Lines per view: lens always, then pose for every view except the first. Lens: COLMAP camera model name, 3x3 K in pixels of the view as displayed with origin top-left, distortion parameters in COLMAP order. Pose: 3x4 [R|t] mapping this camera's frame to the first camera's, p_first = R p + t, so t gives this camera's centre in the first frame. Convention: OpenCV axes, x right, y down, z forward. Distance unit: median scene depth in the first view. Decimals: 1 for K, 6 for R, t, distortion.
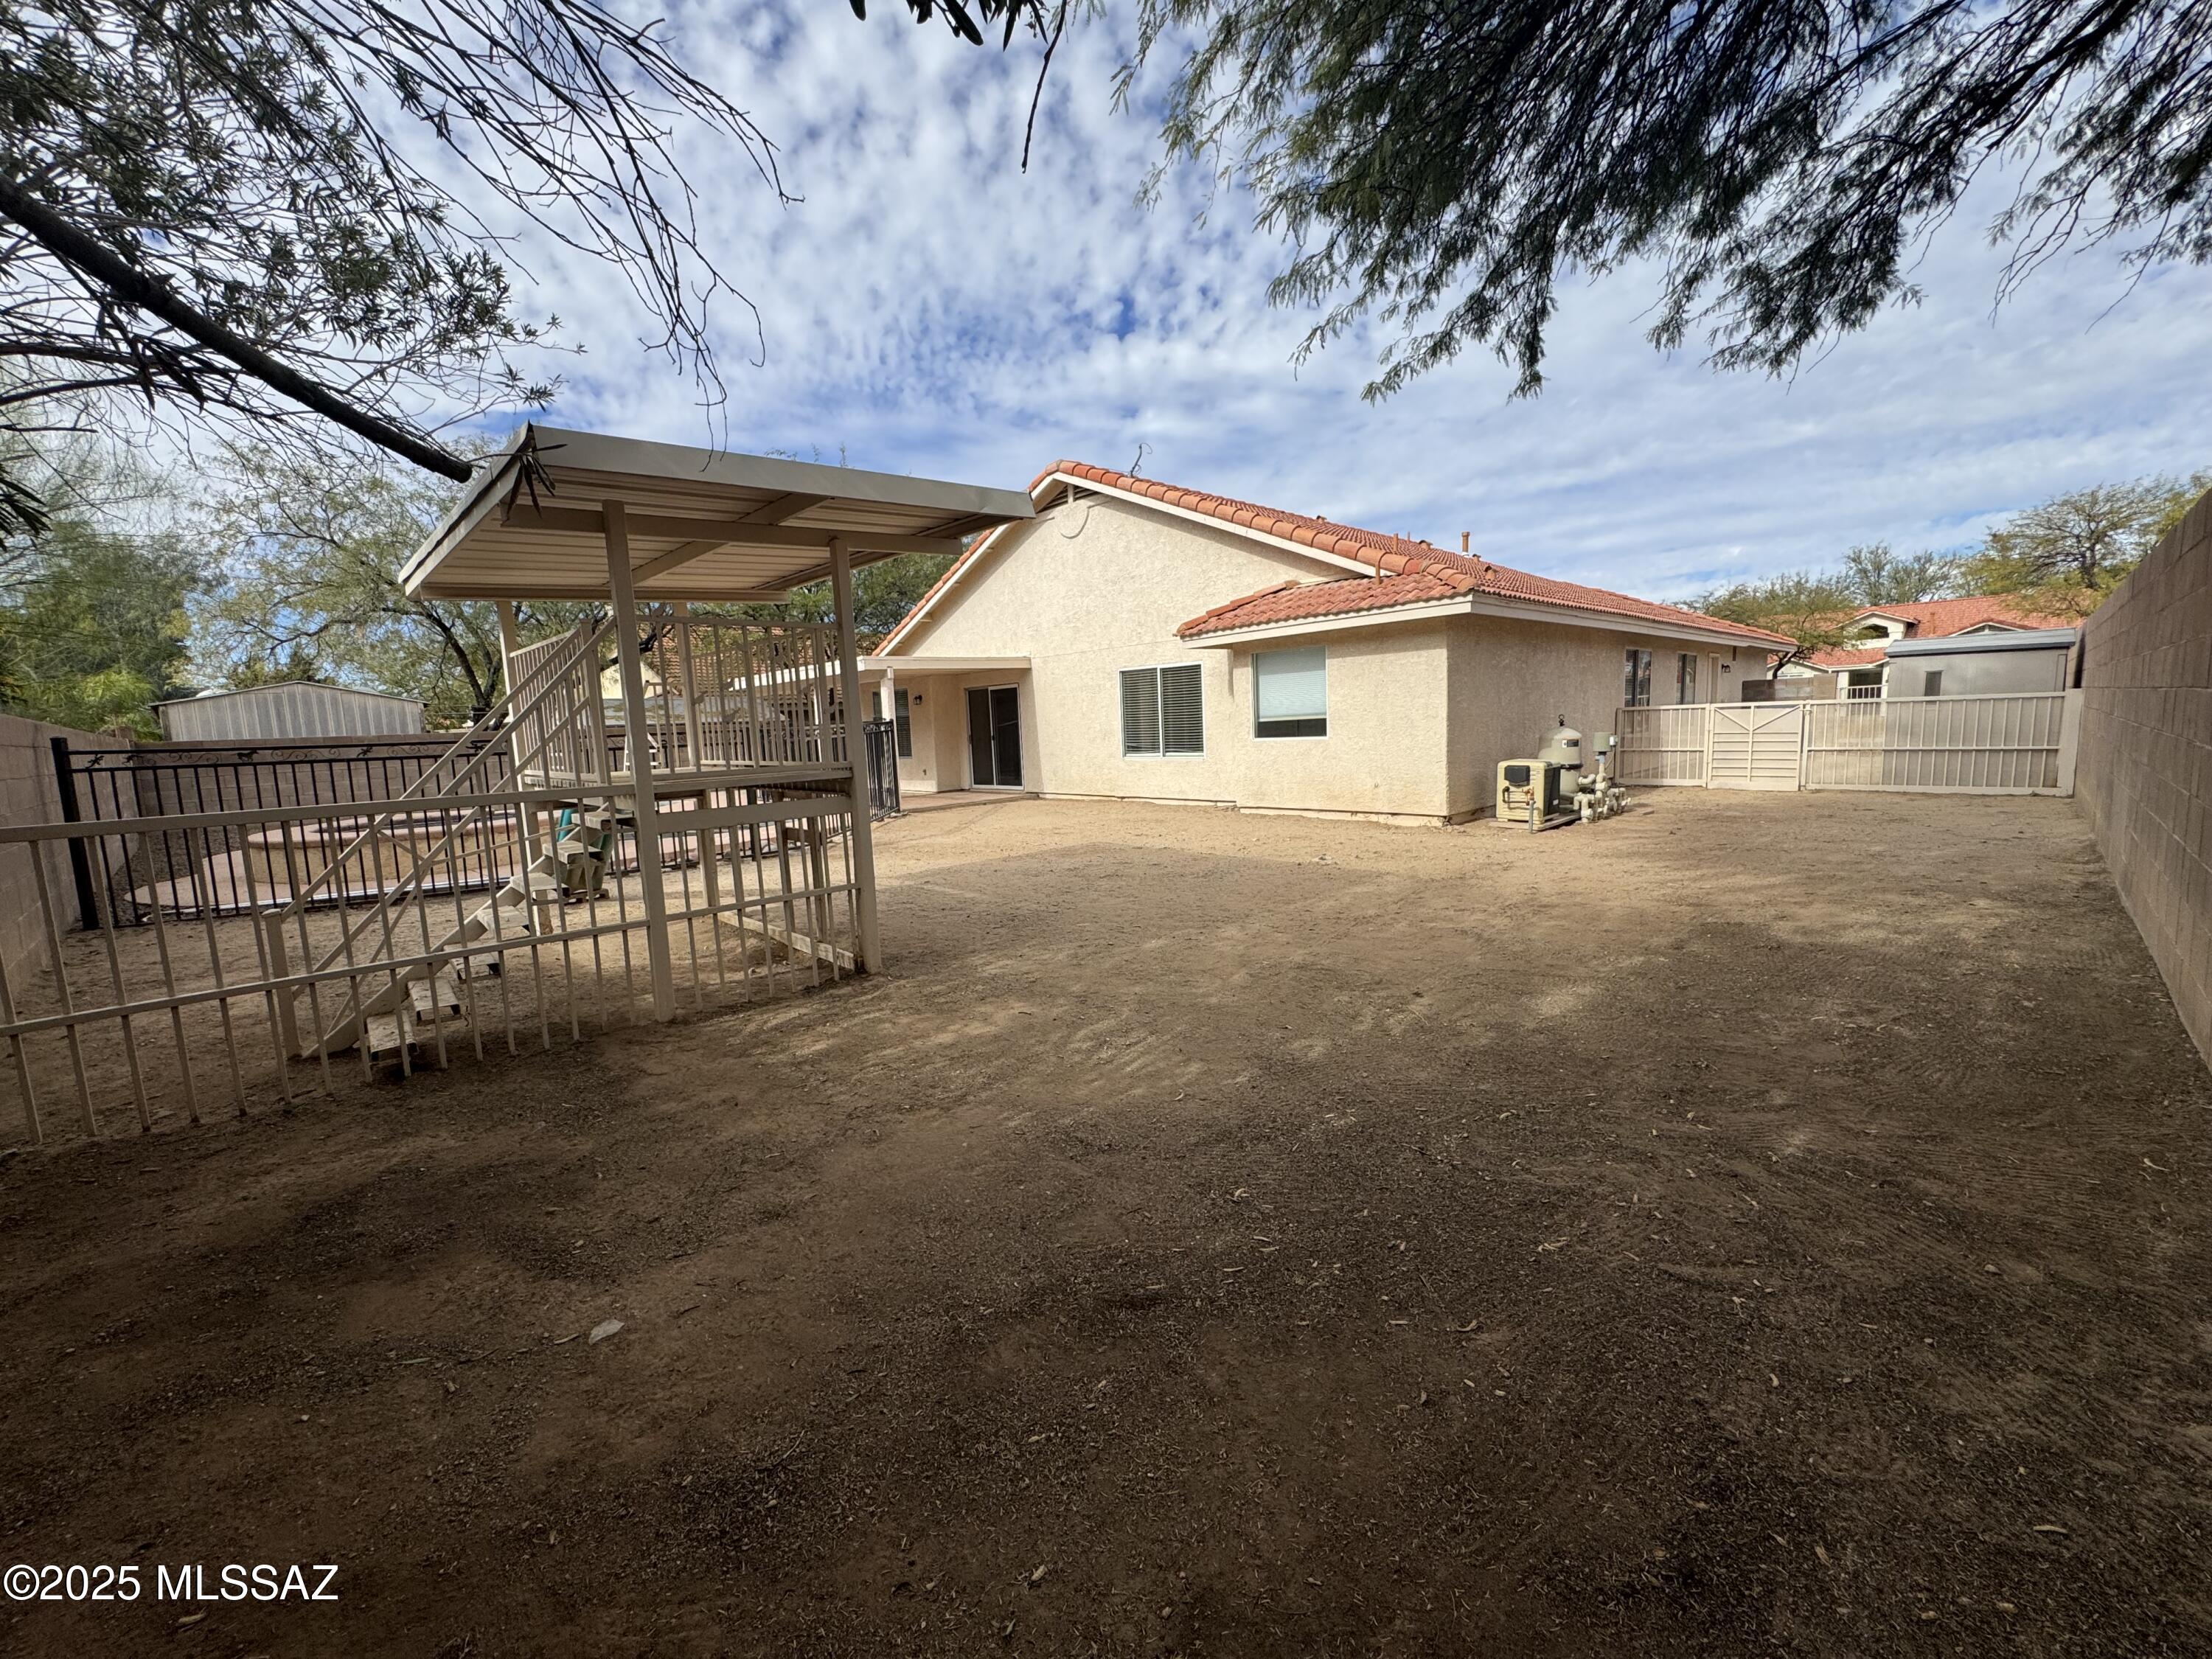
lens RADIAL K [[883.3, 0, 1106.0], [0, 883.3, 829.5], [0, 0, 1]] dist [-0.002402, -0.000077]
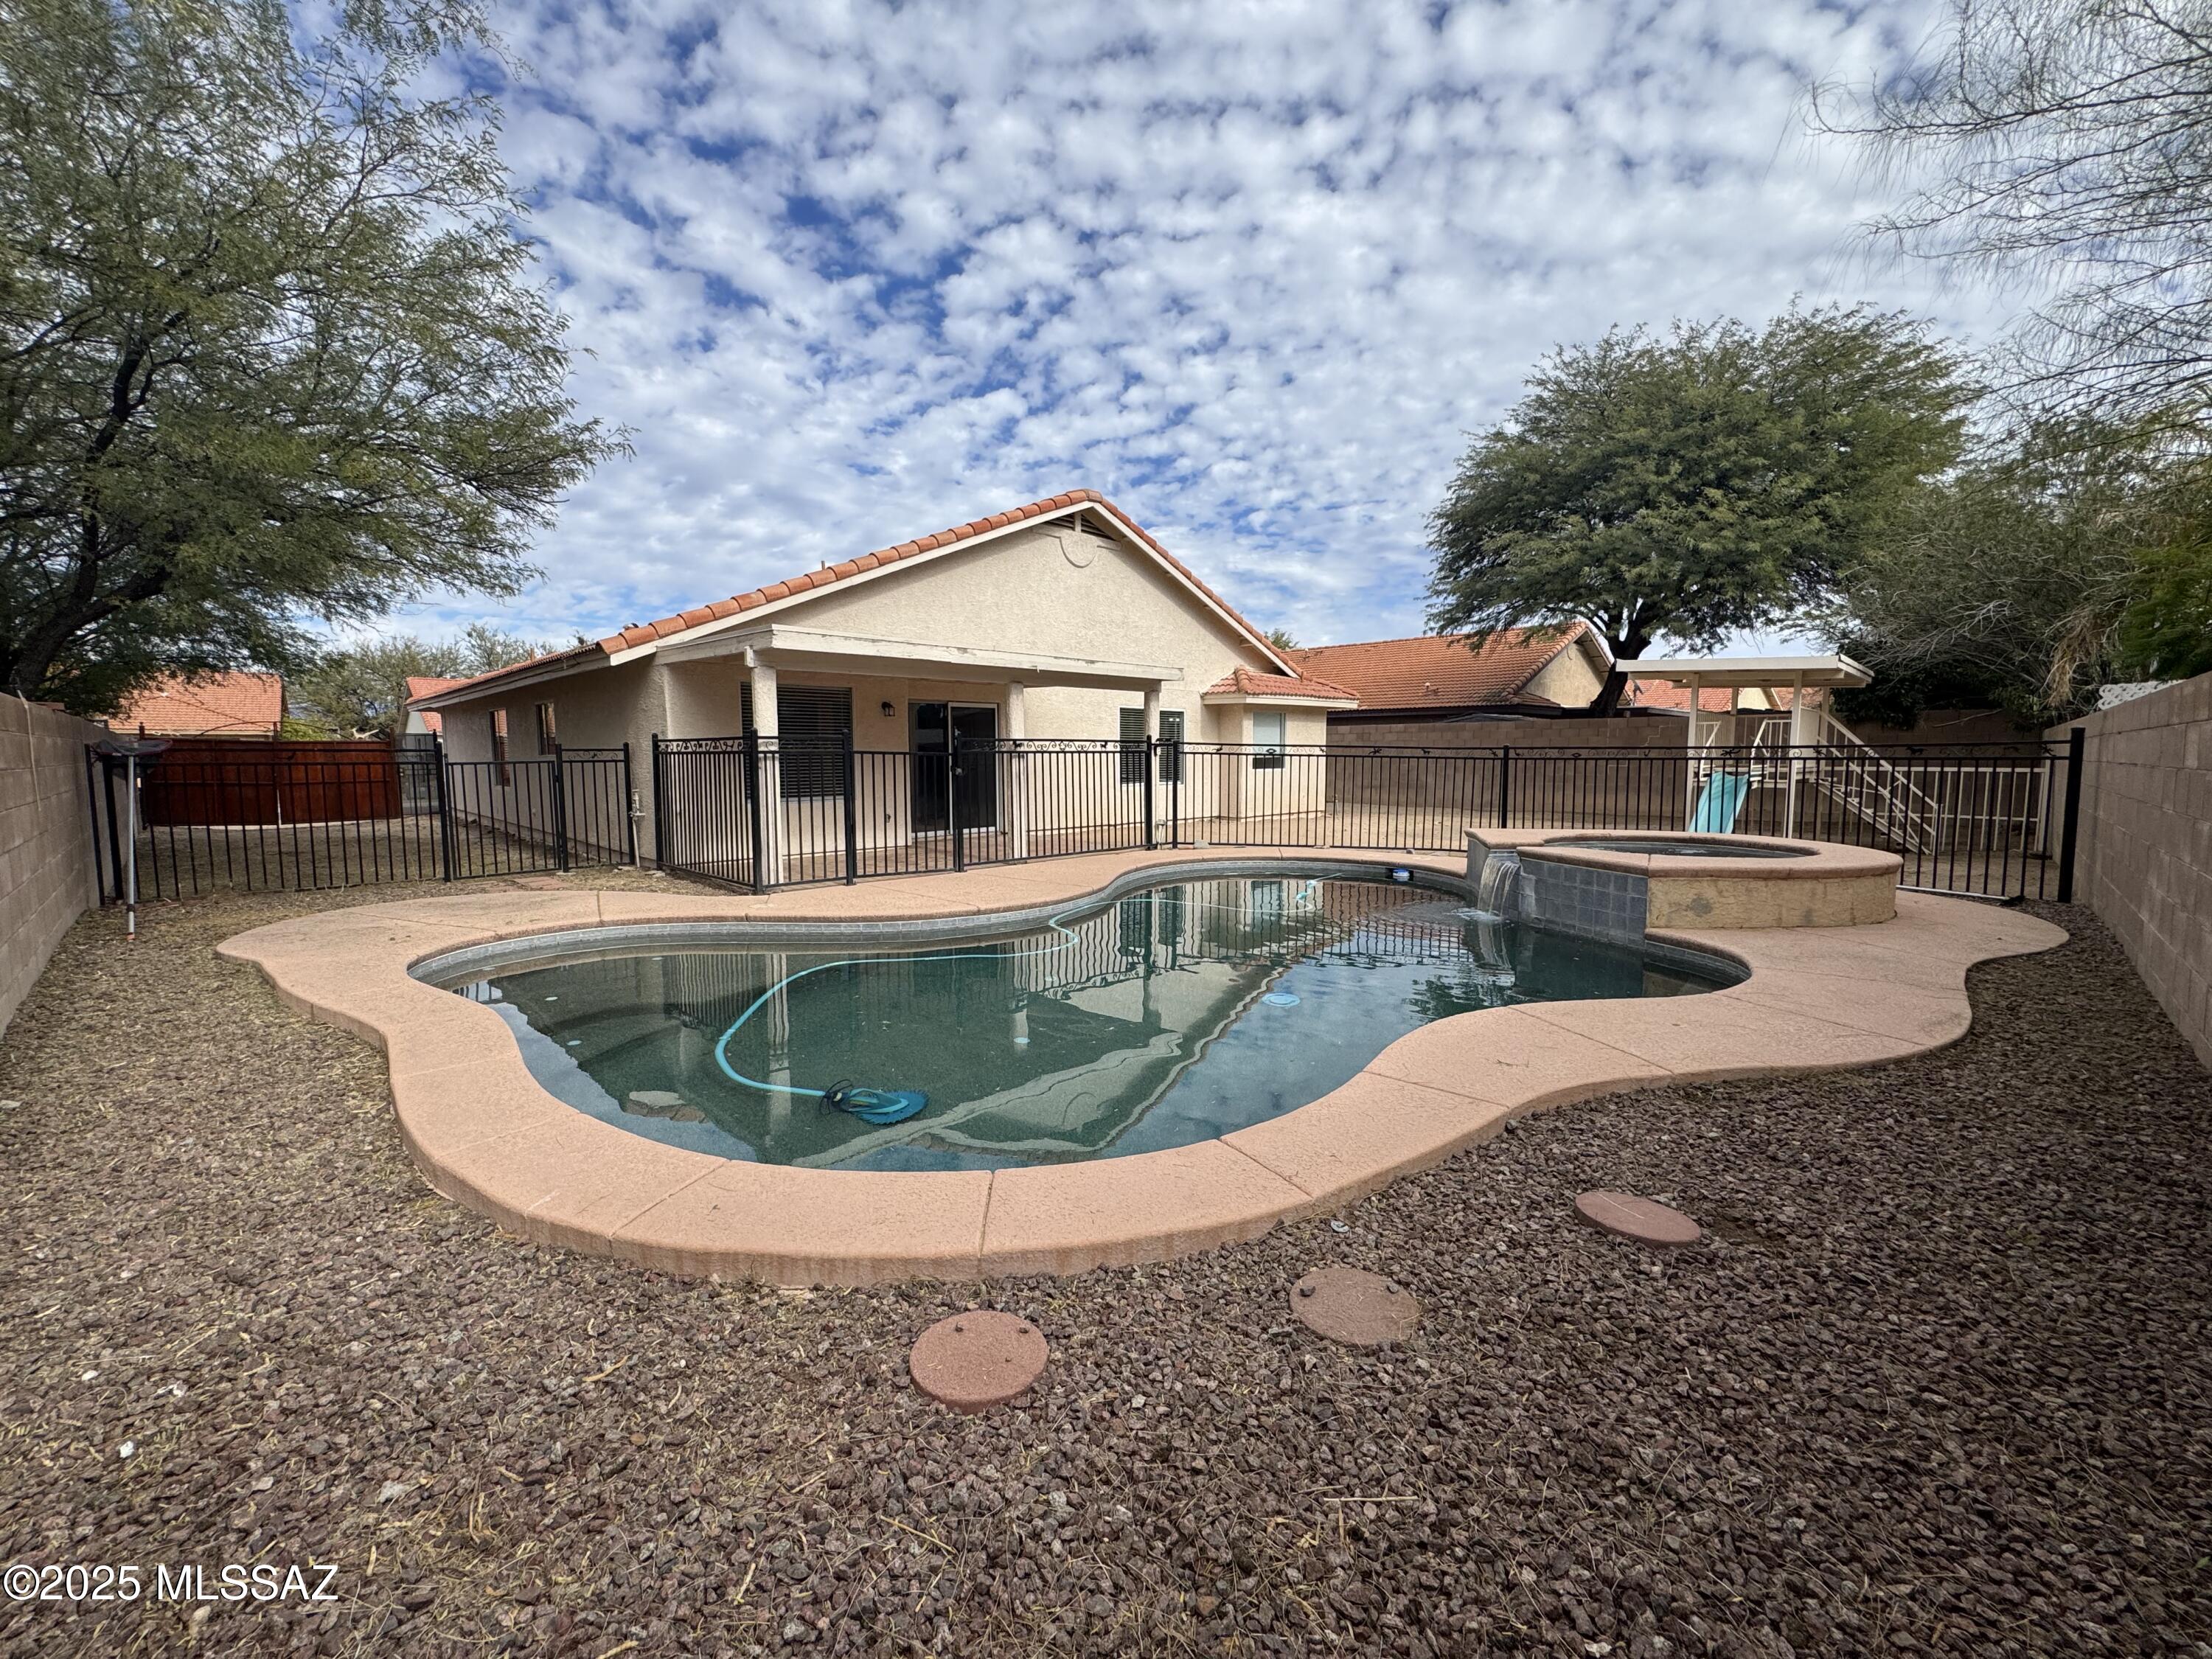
lens RADIAL K [[883.3, 0, 1106.0], [0, 883.3, 829.5], [0, 0, 1]] dist [-0.002402, -0.000077]
pose [[-0.012579, -0.042686, 0.999009, -0.950433], [0.127421, 0.990875, 0.043943, -0.071318], [-0.991769, 0.127848, -0.007025, 0.924620]]
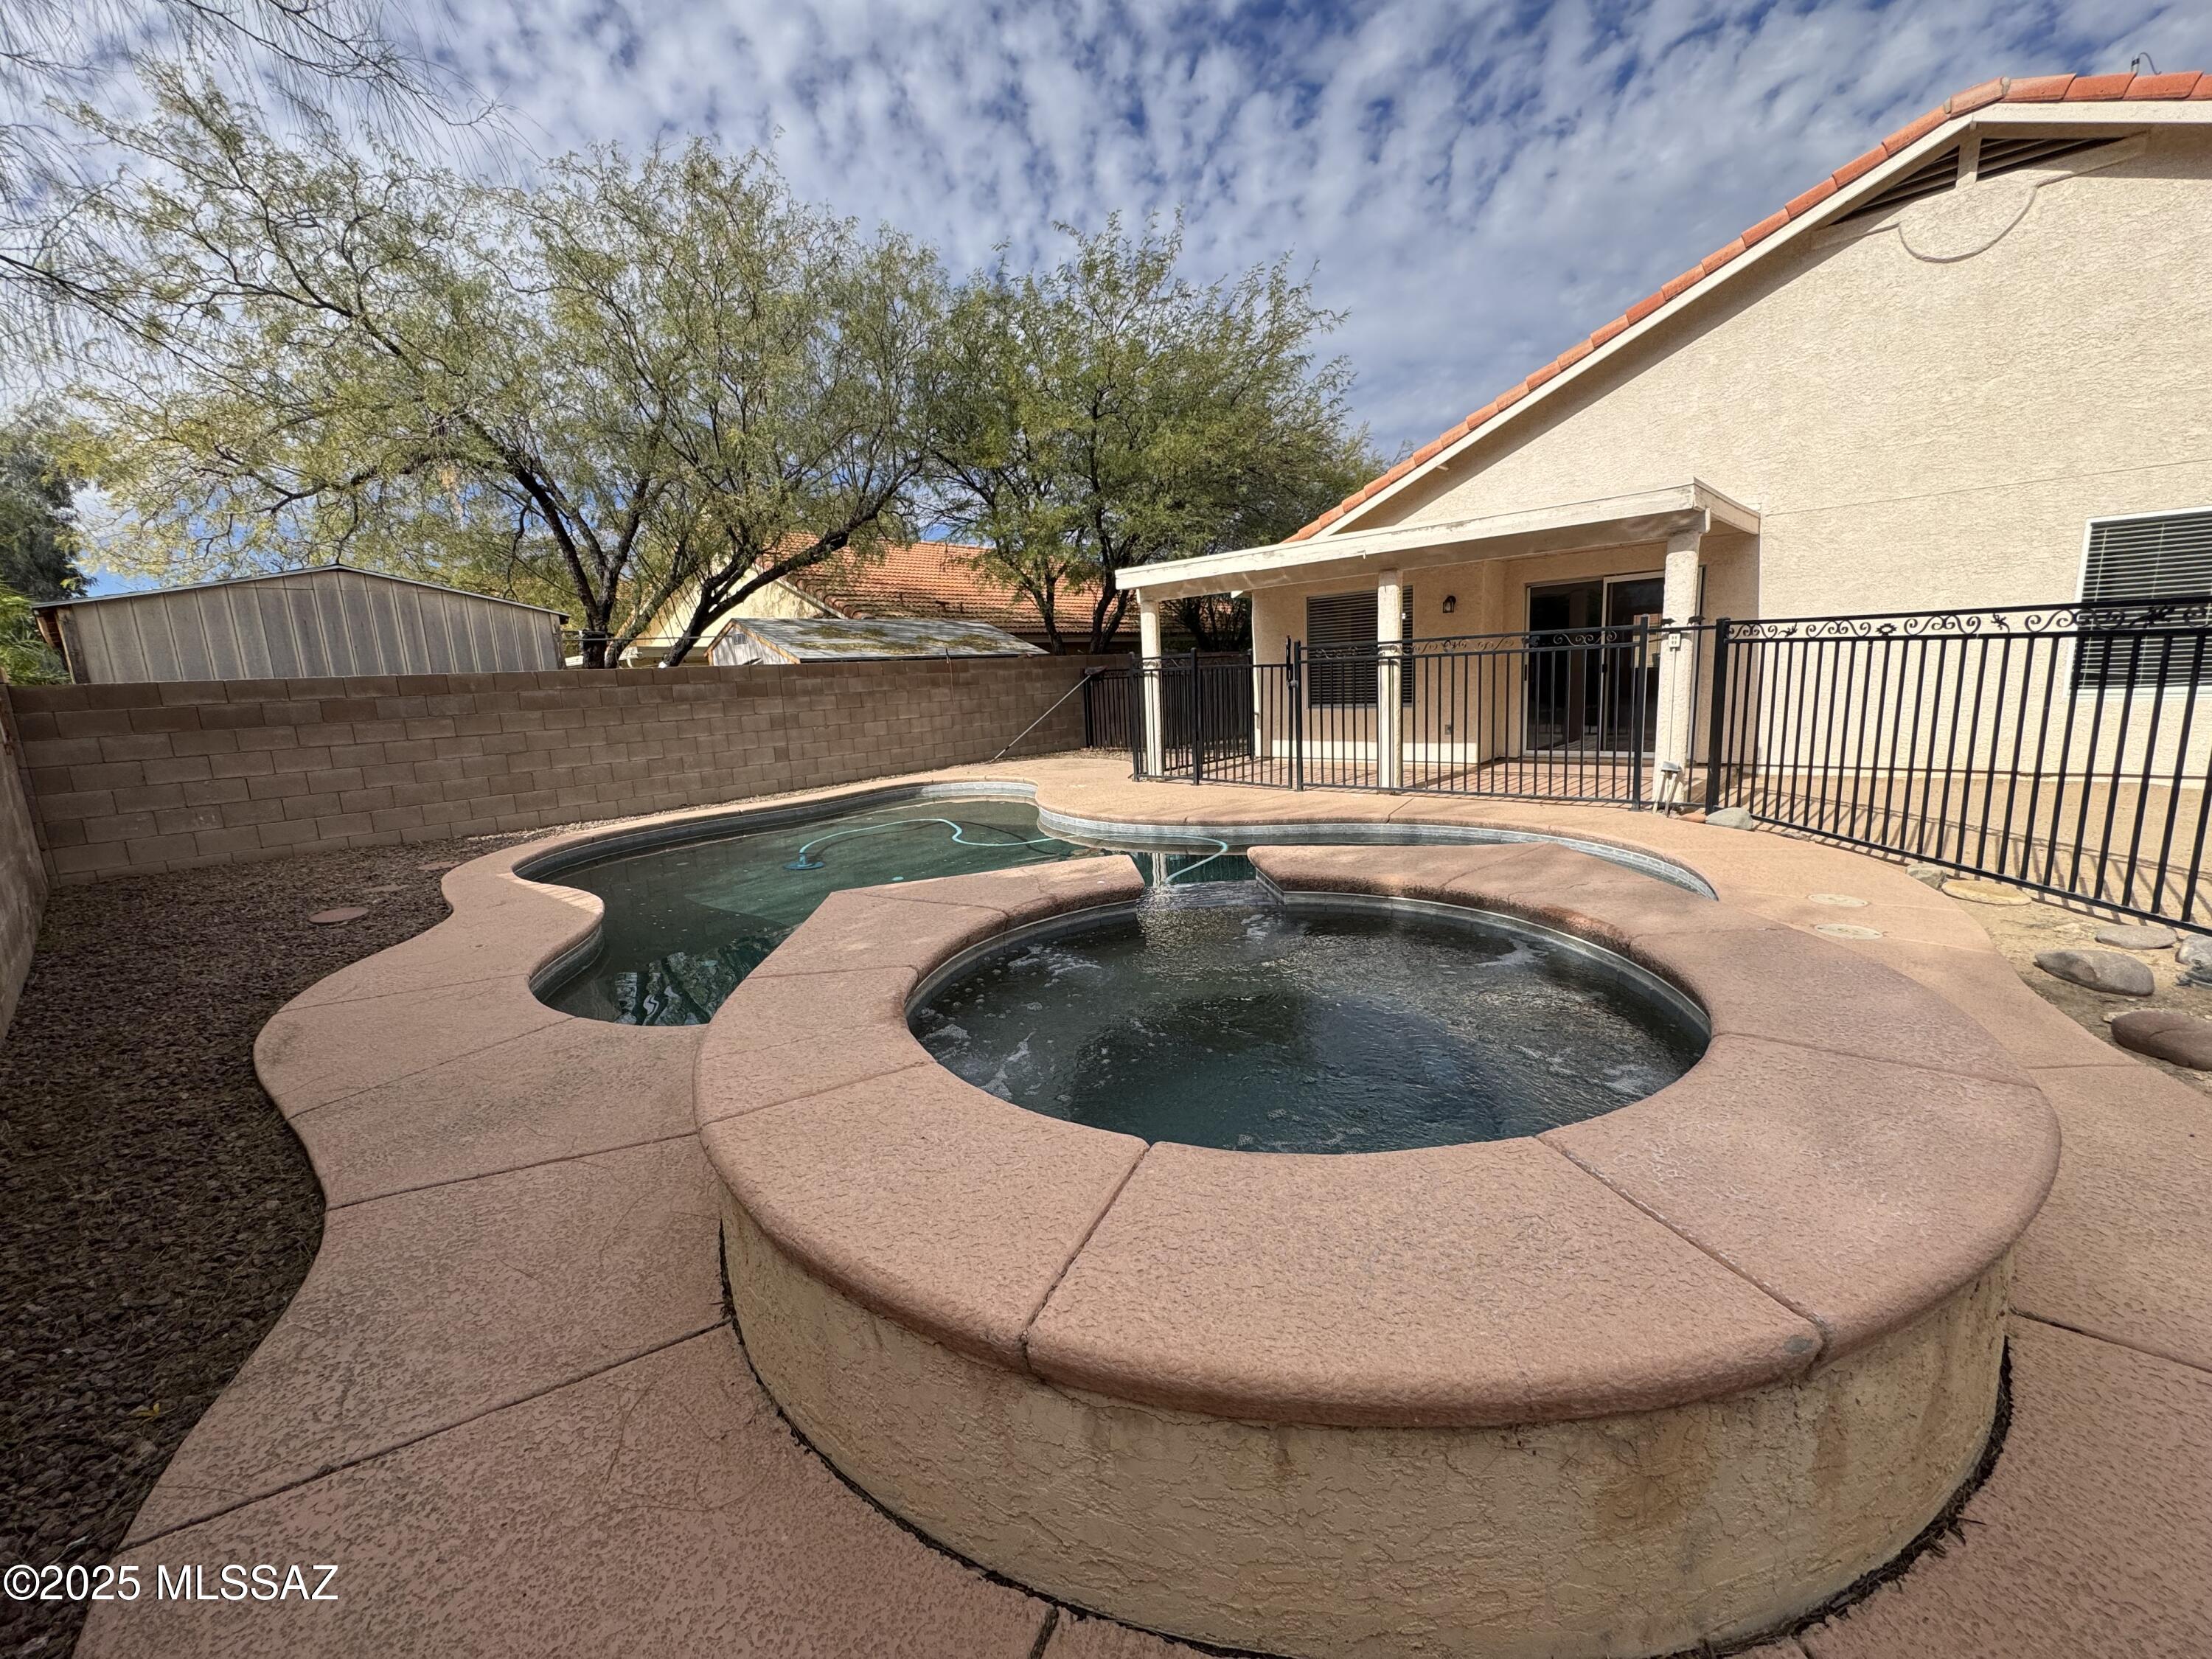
lens RADIAL K [[883.3, 0, 1106.0], [0, 883.3, 829.5], [0, 0, 1]] dist [-0.002402, -0.000077]
pose [[0.998400, -0.018412, 0.053471, -0.509000], [0.015756, 0.998641, 0.049684, -0.034392], [-0.054313, -0.048762, 0.997333, 0.463759]]
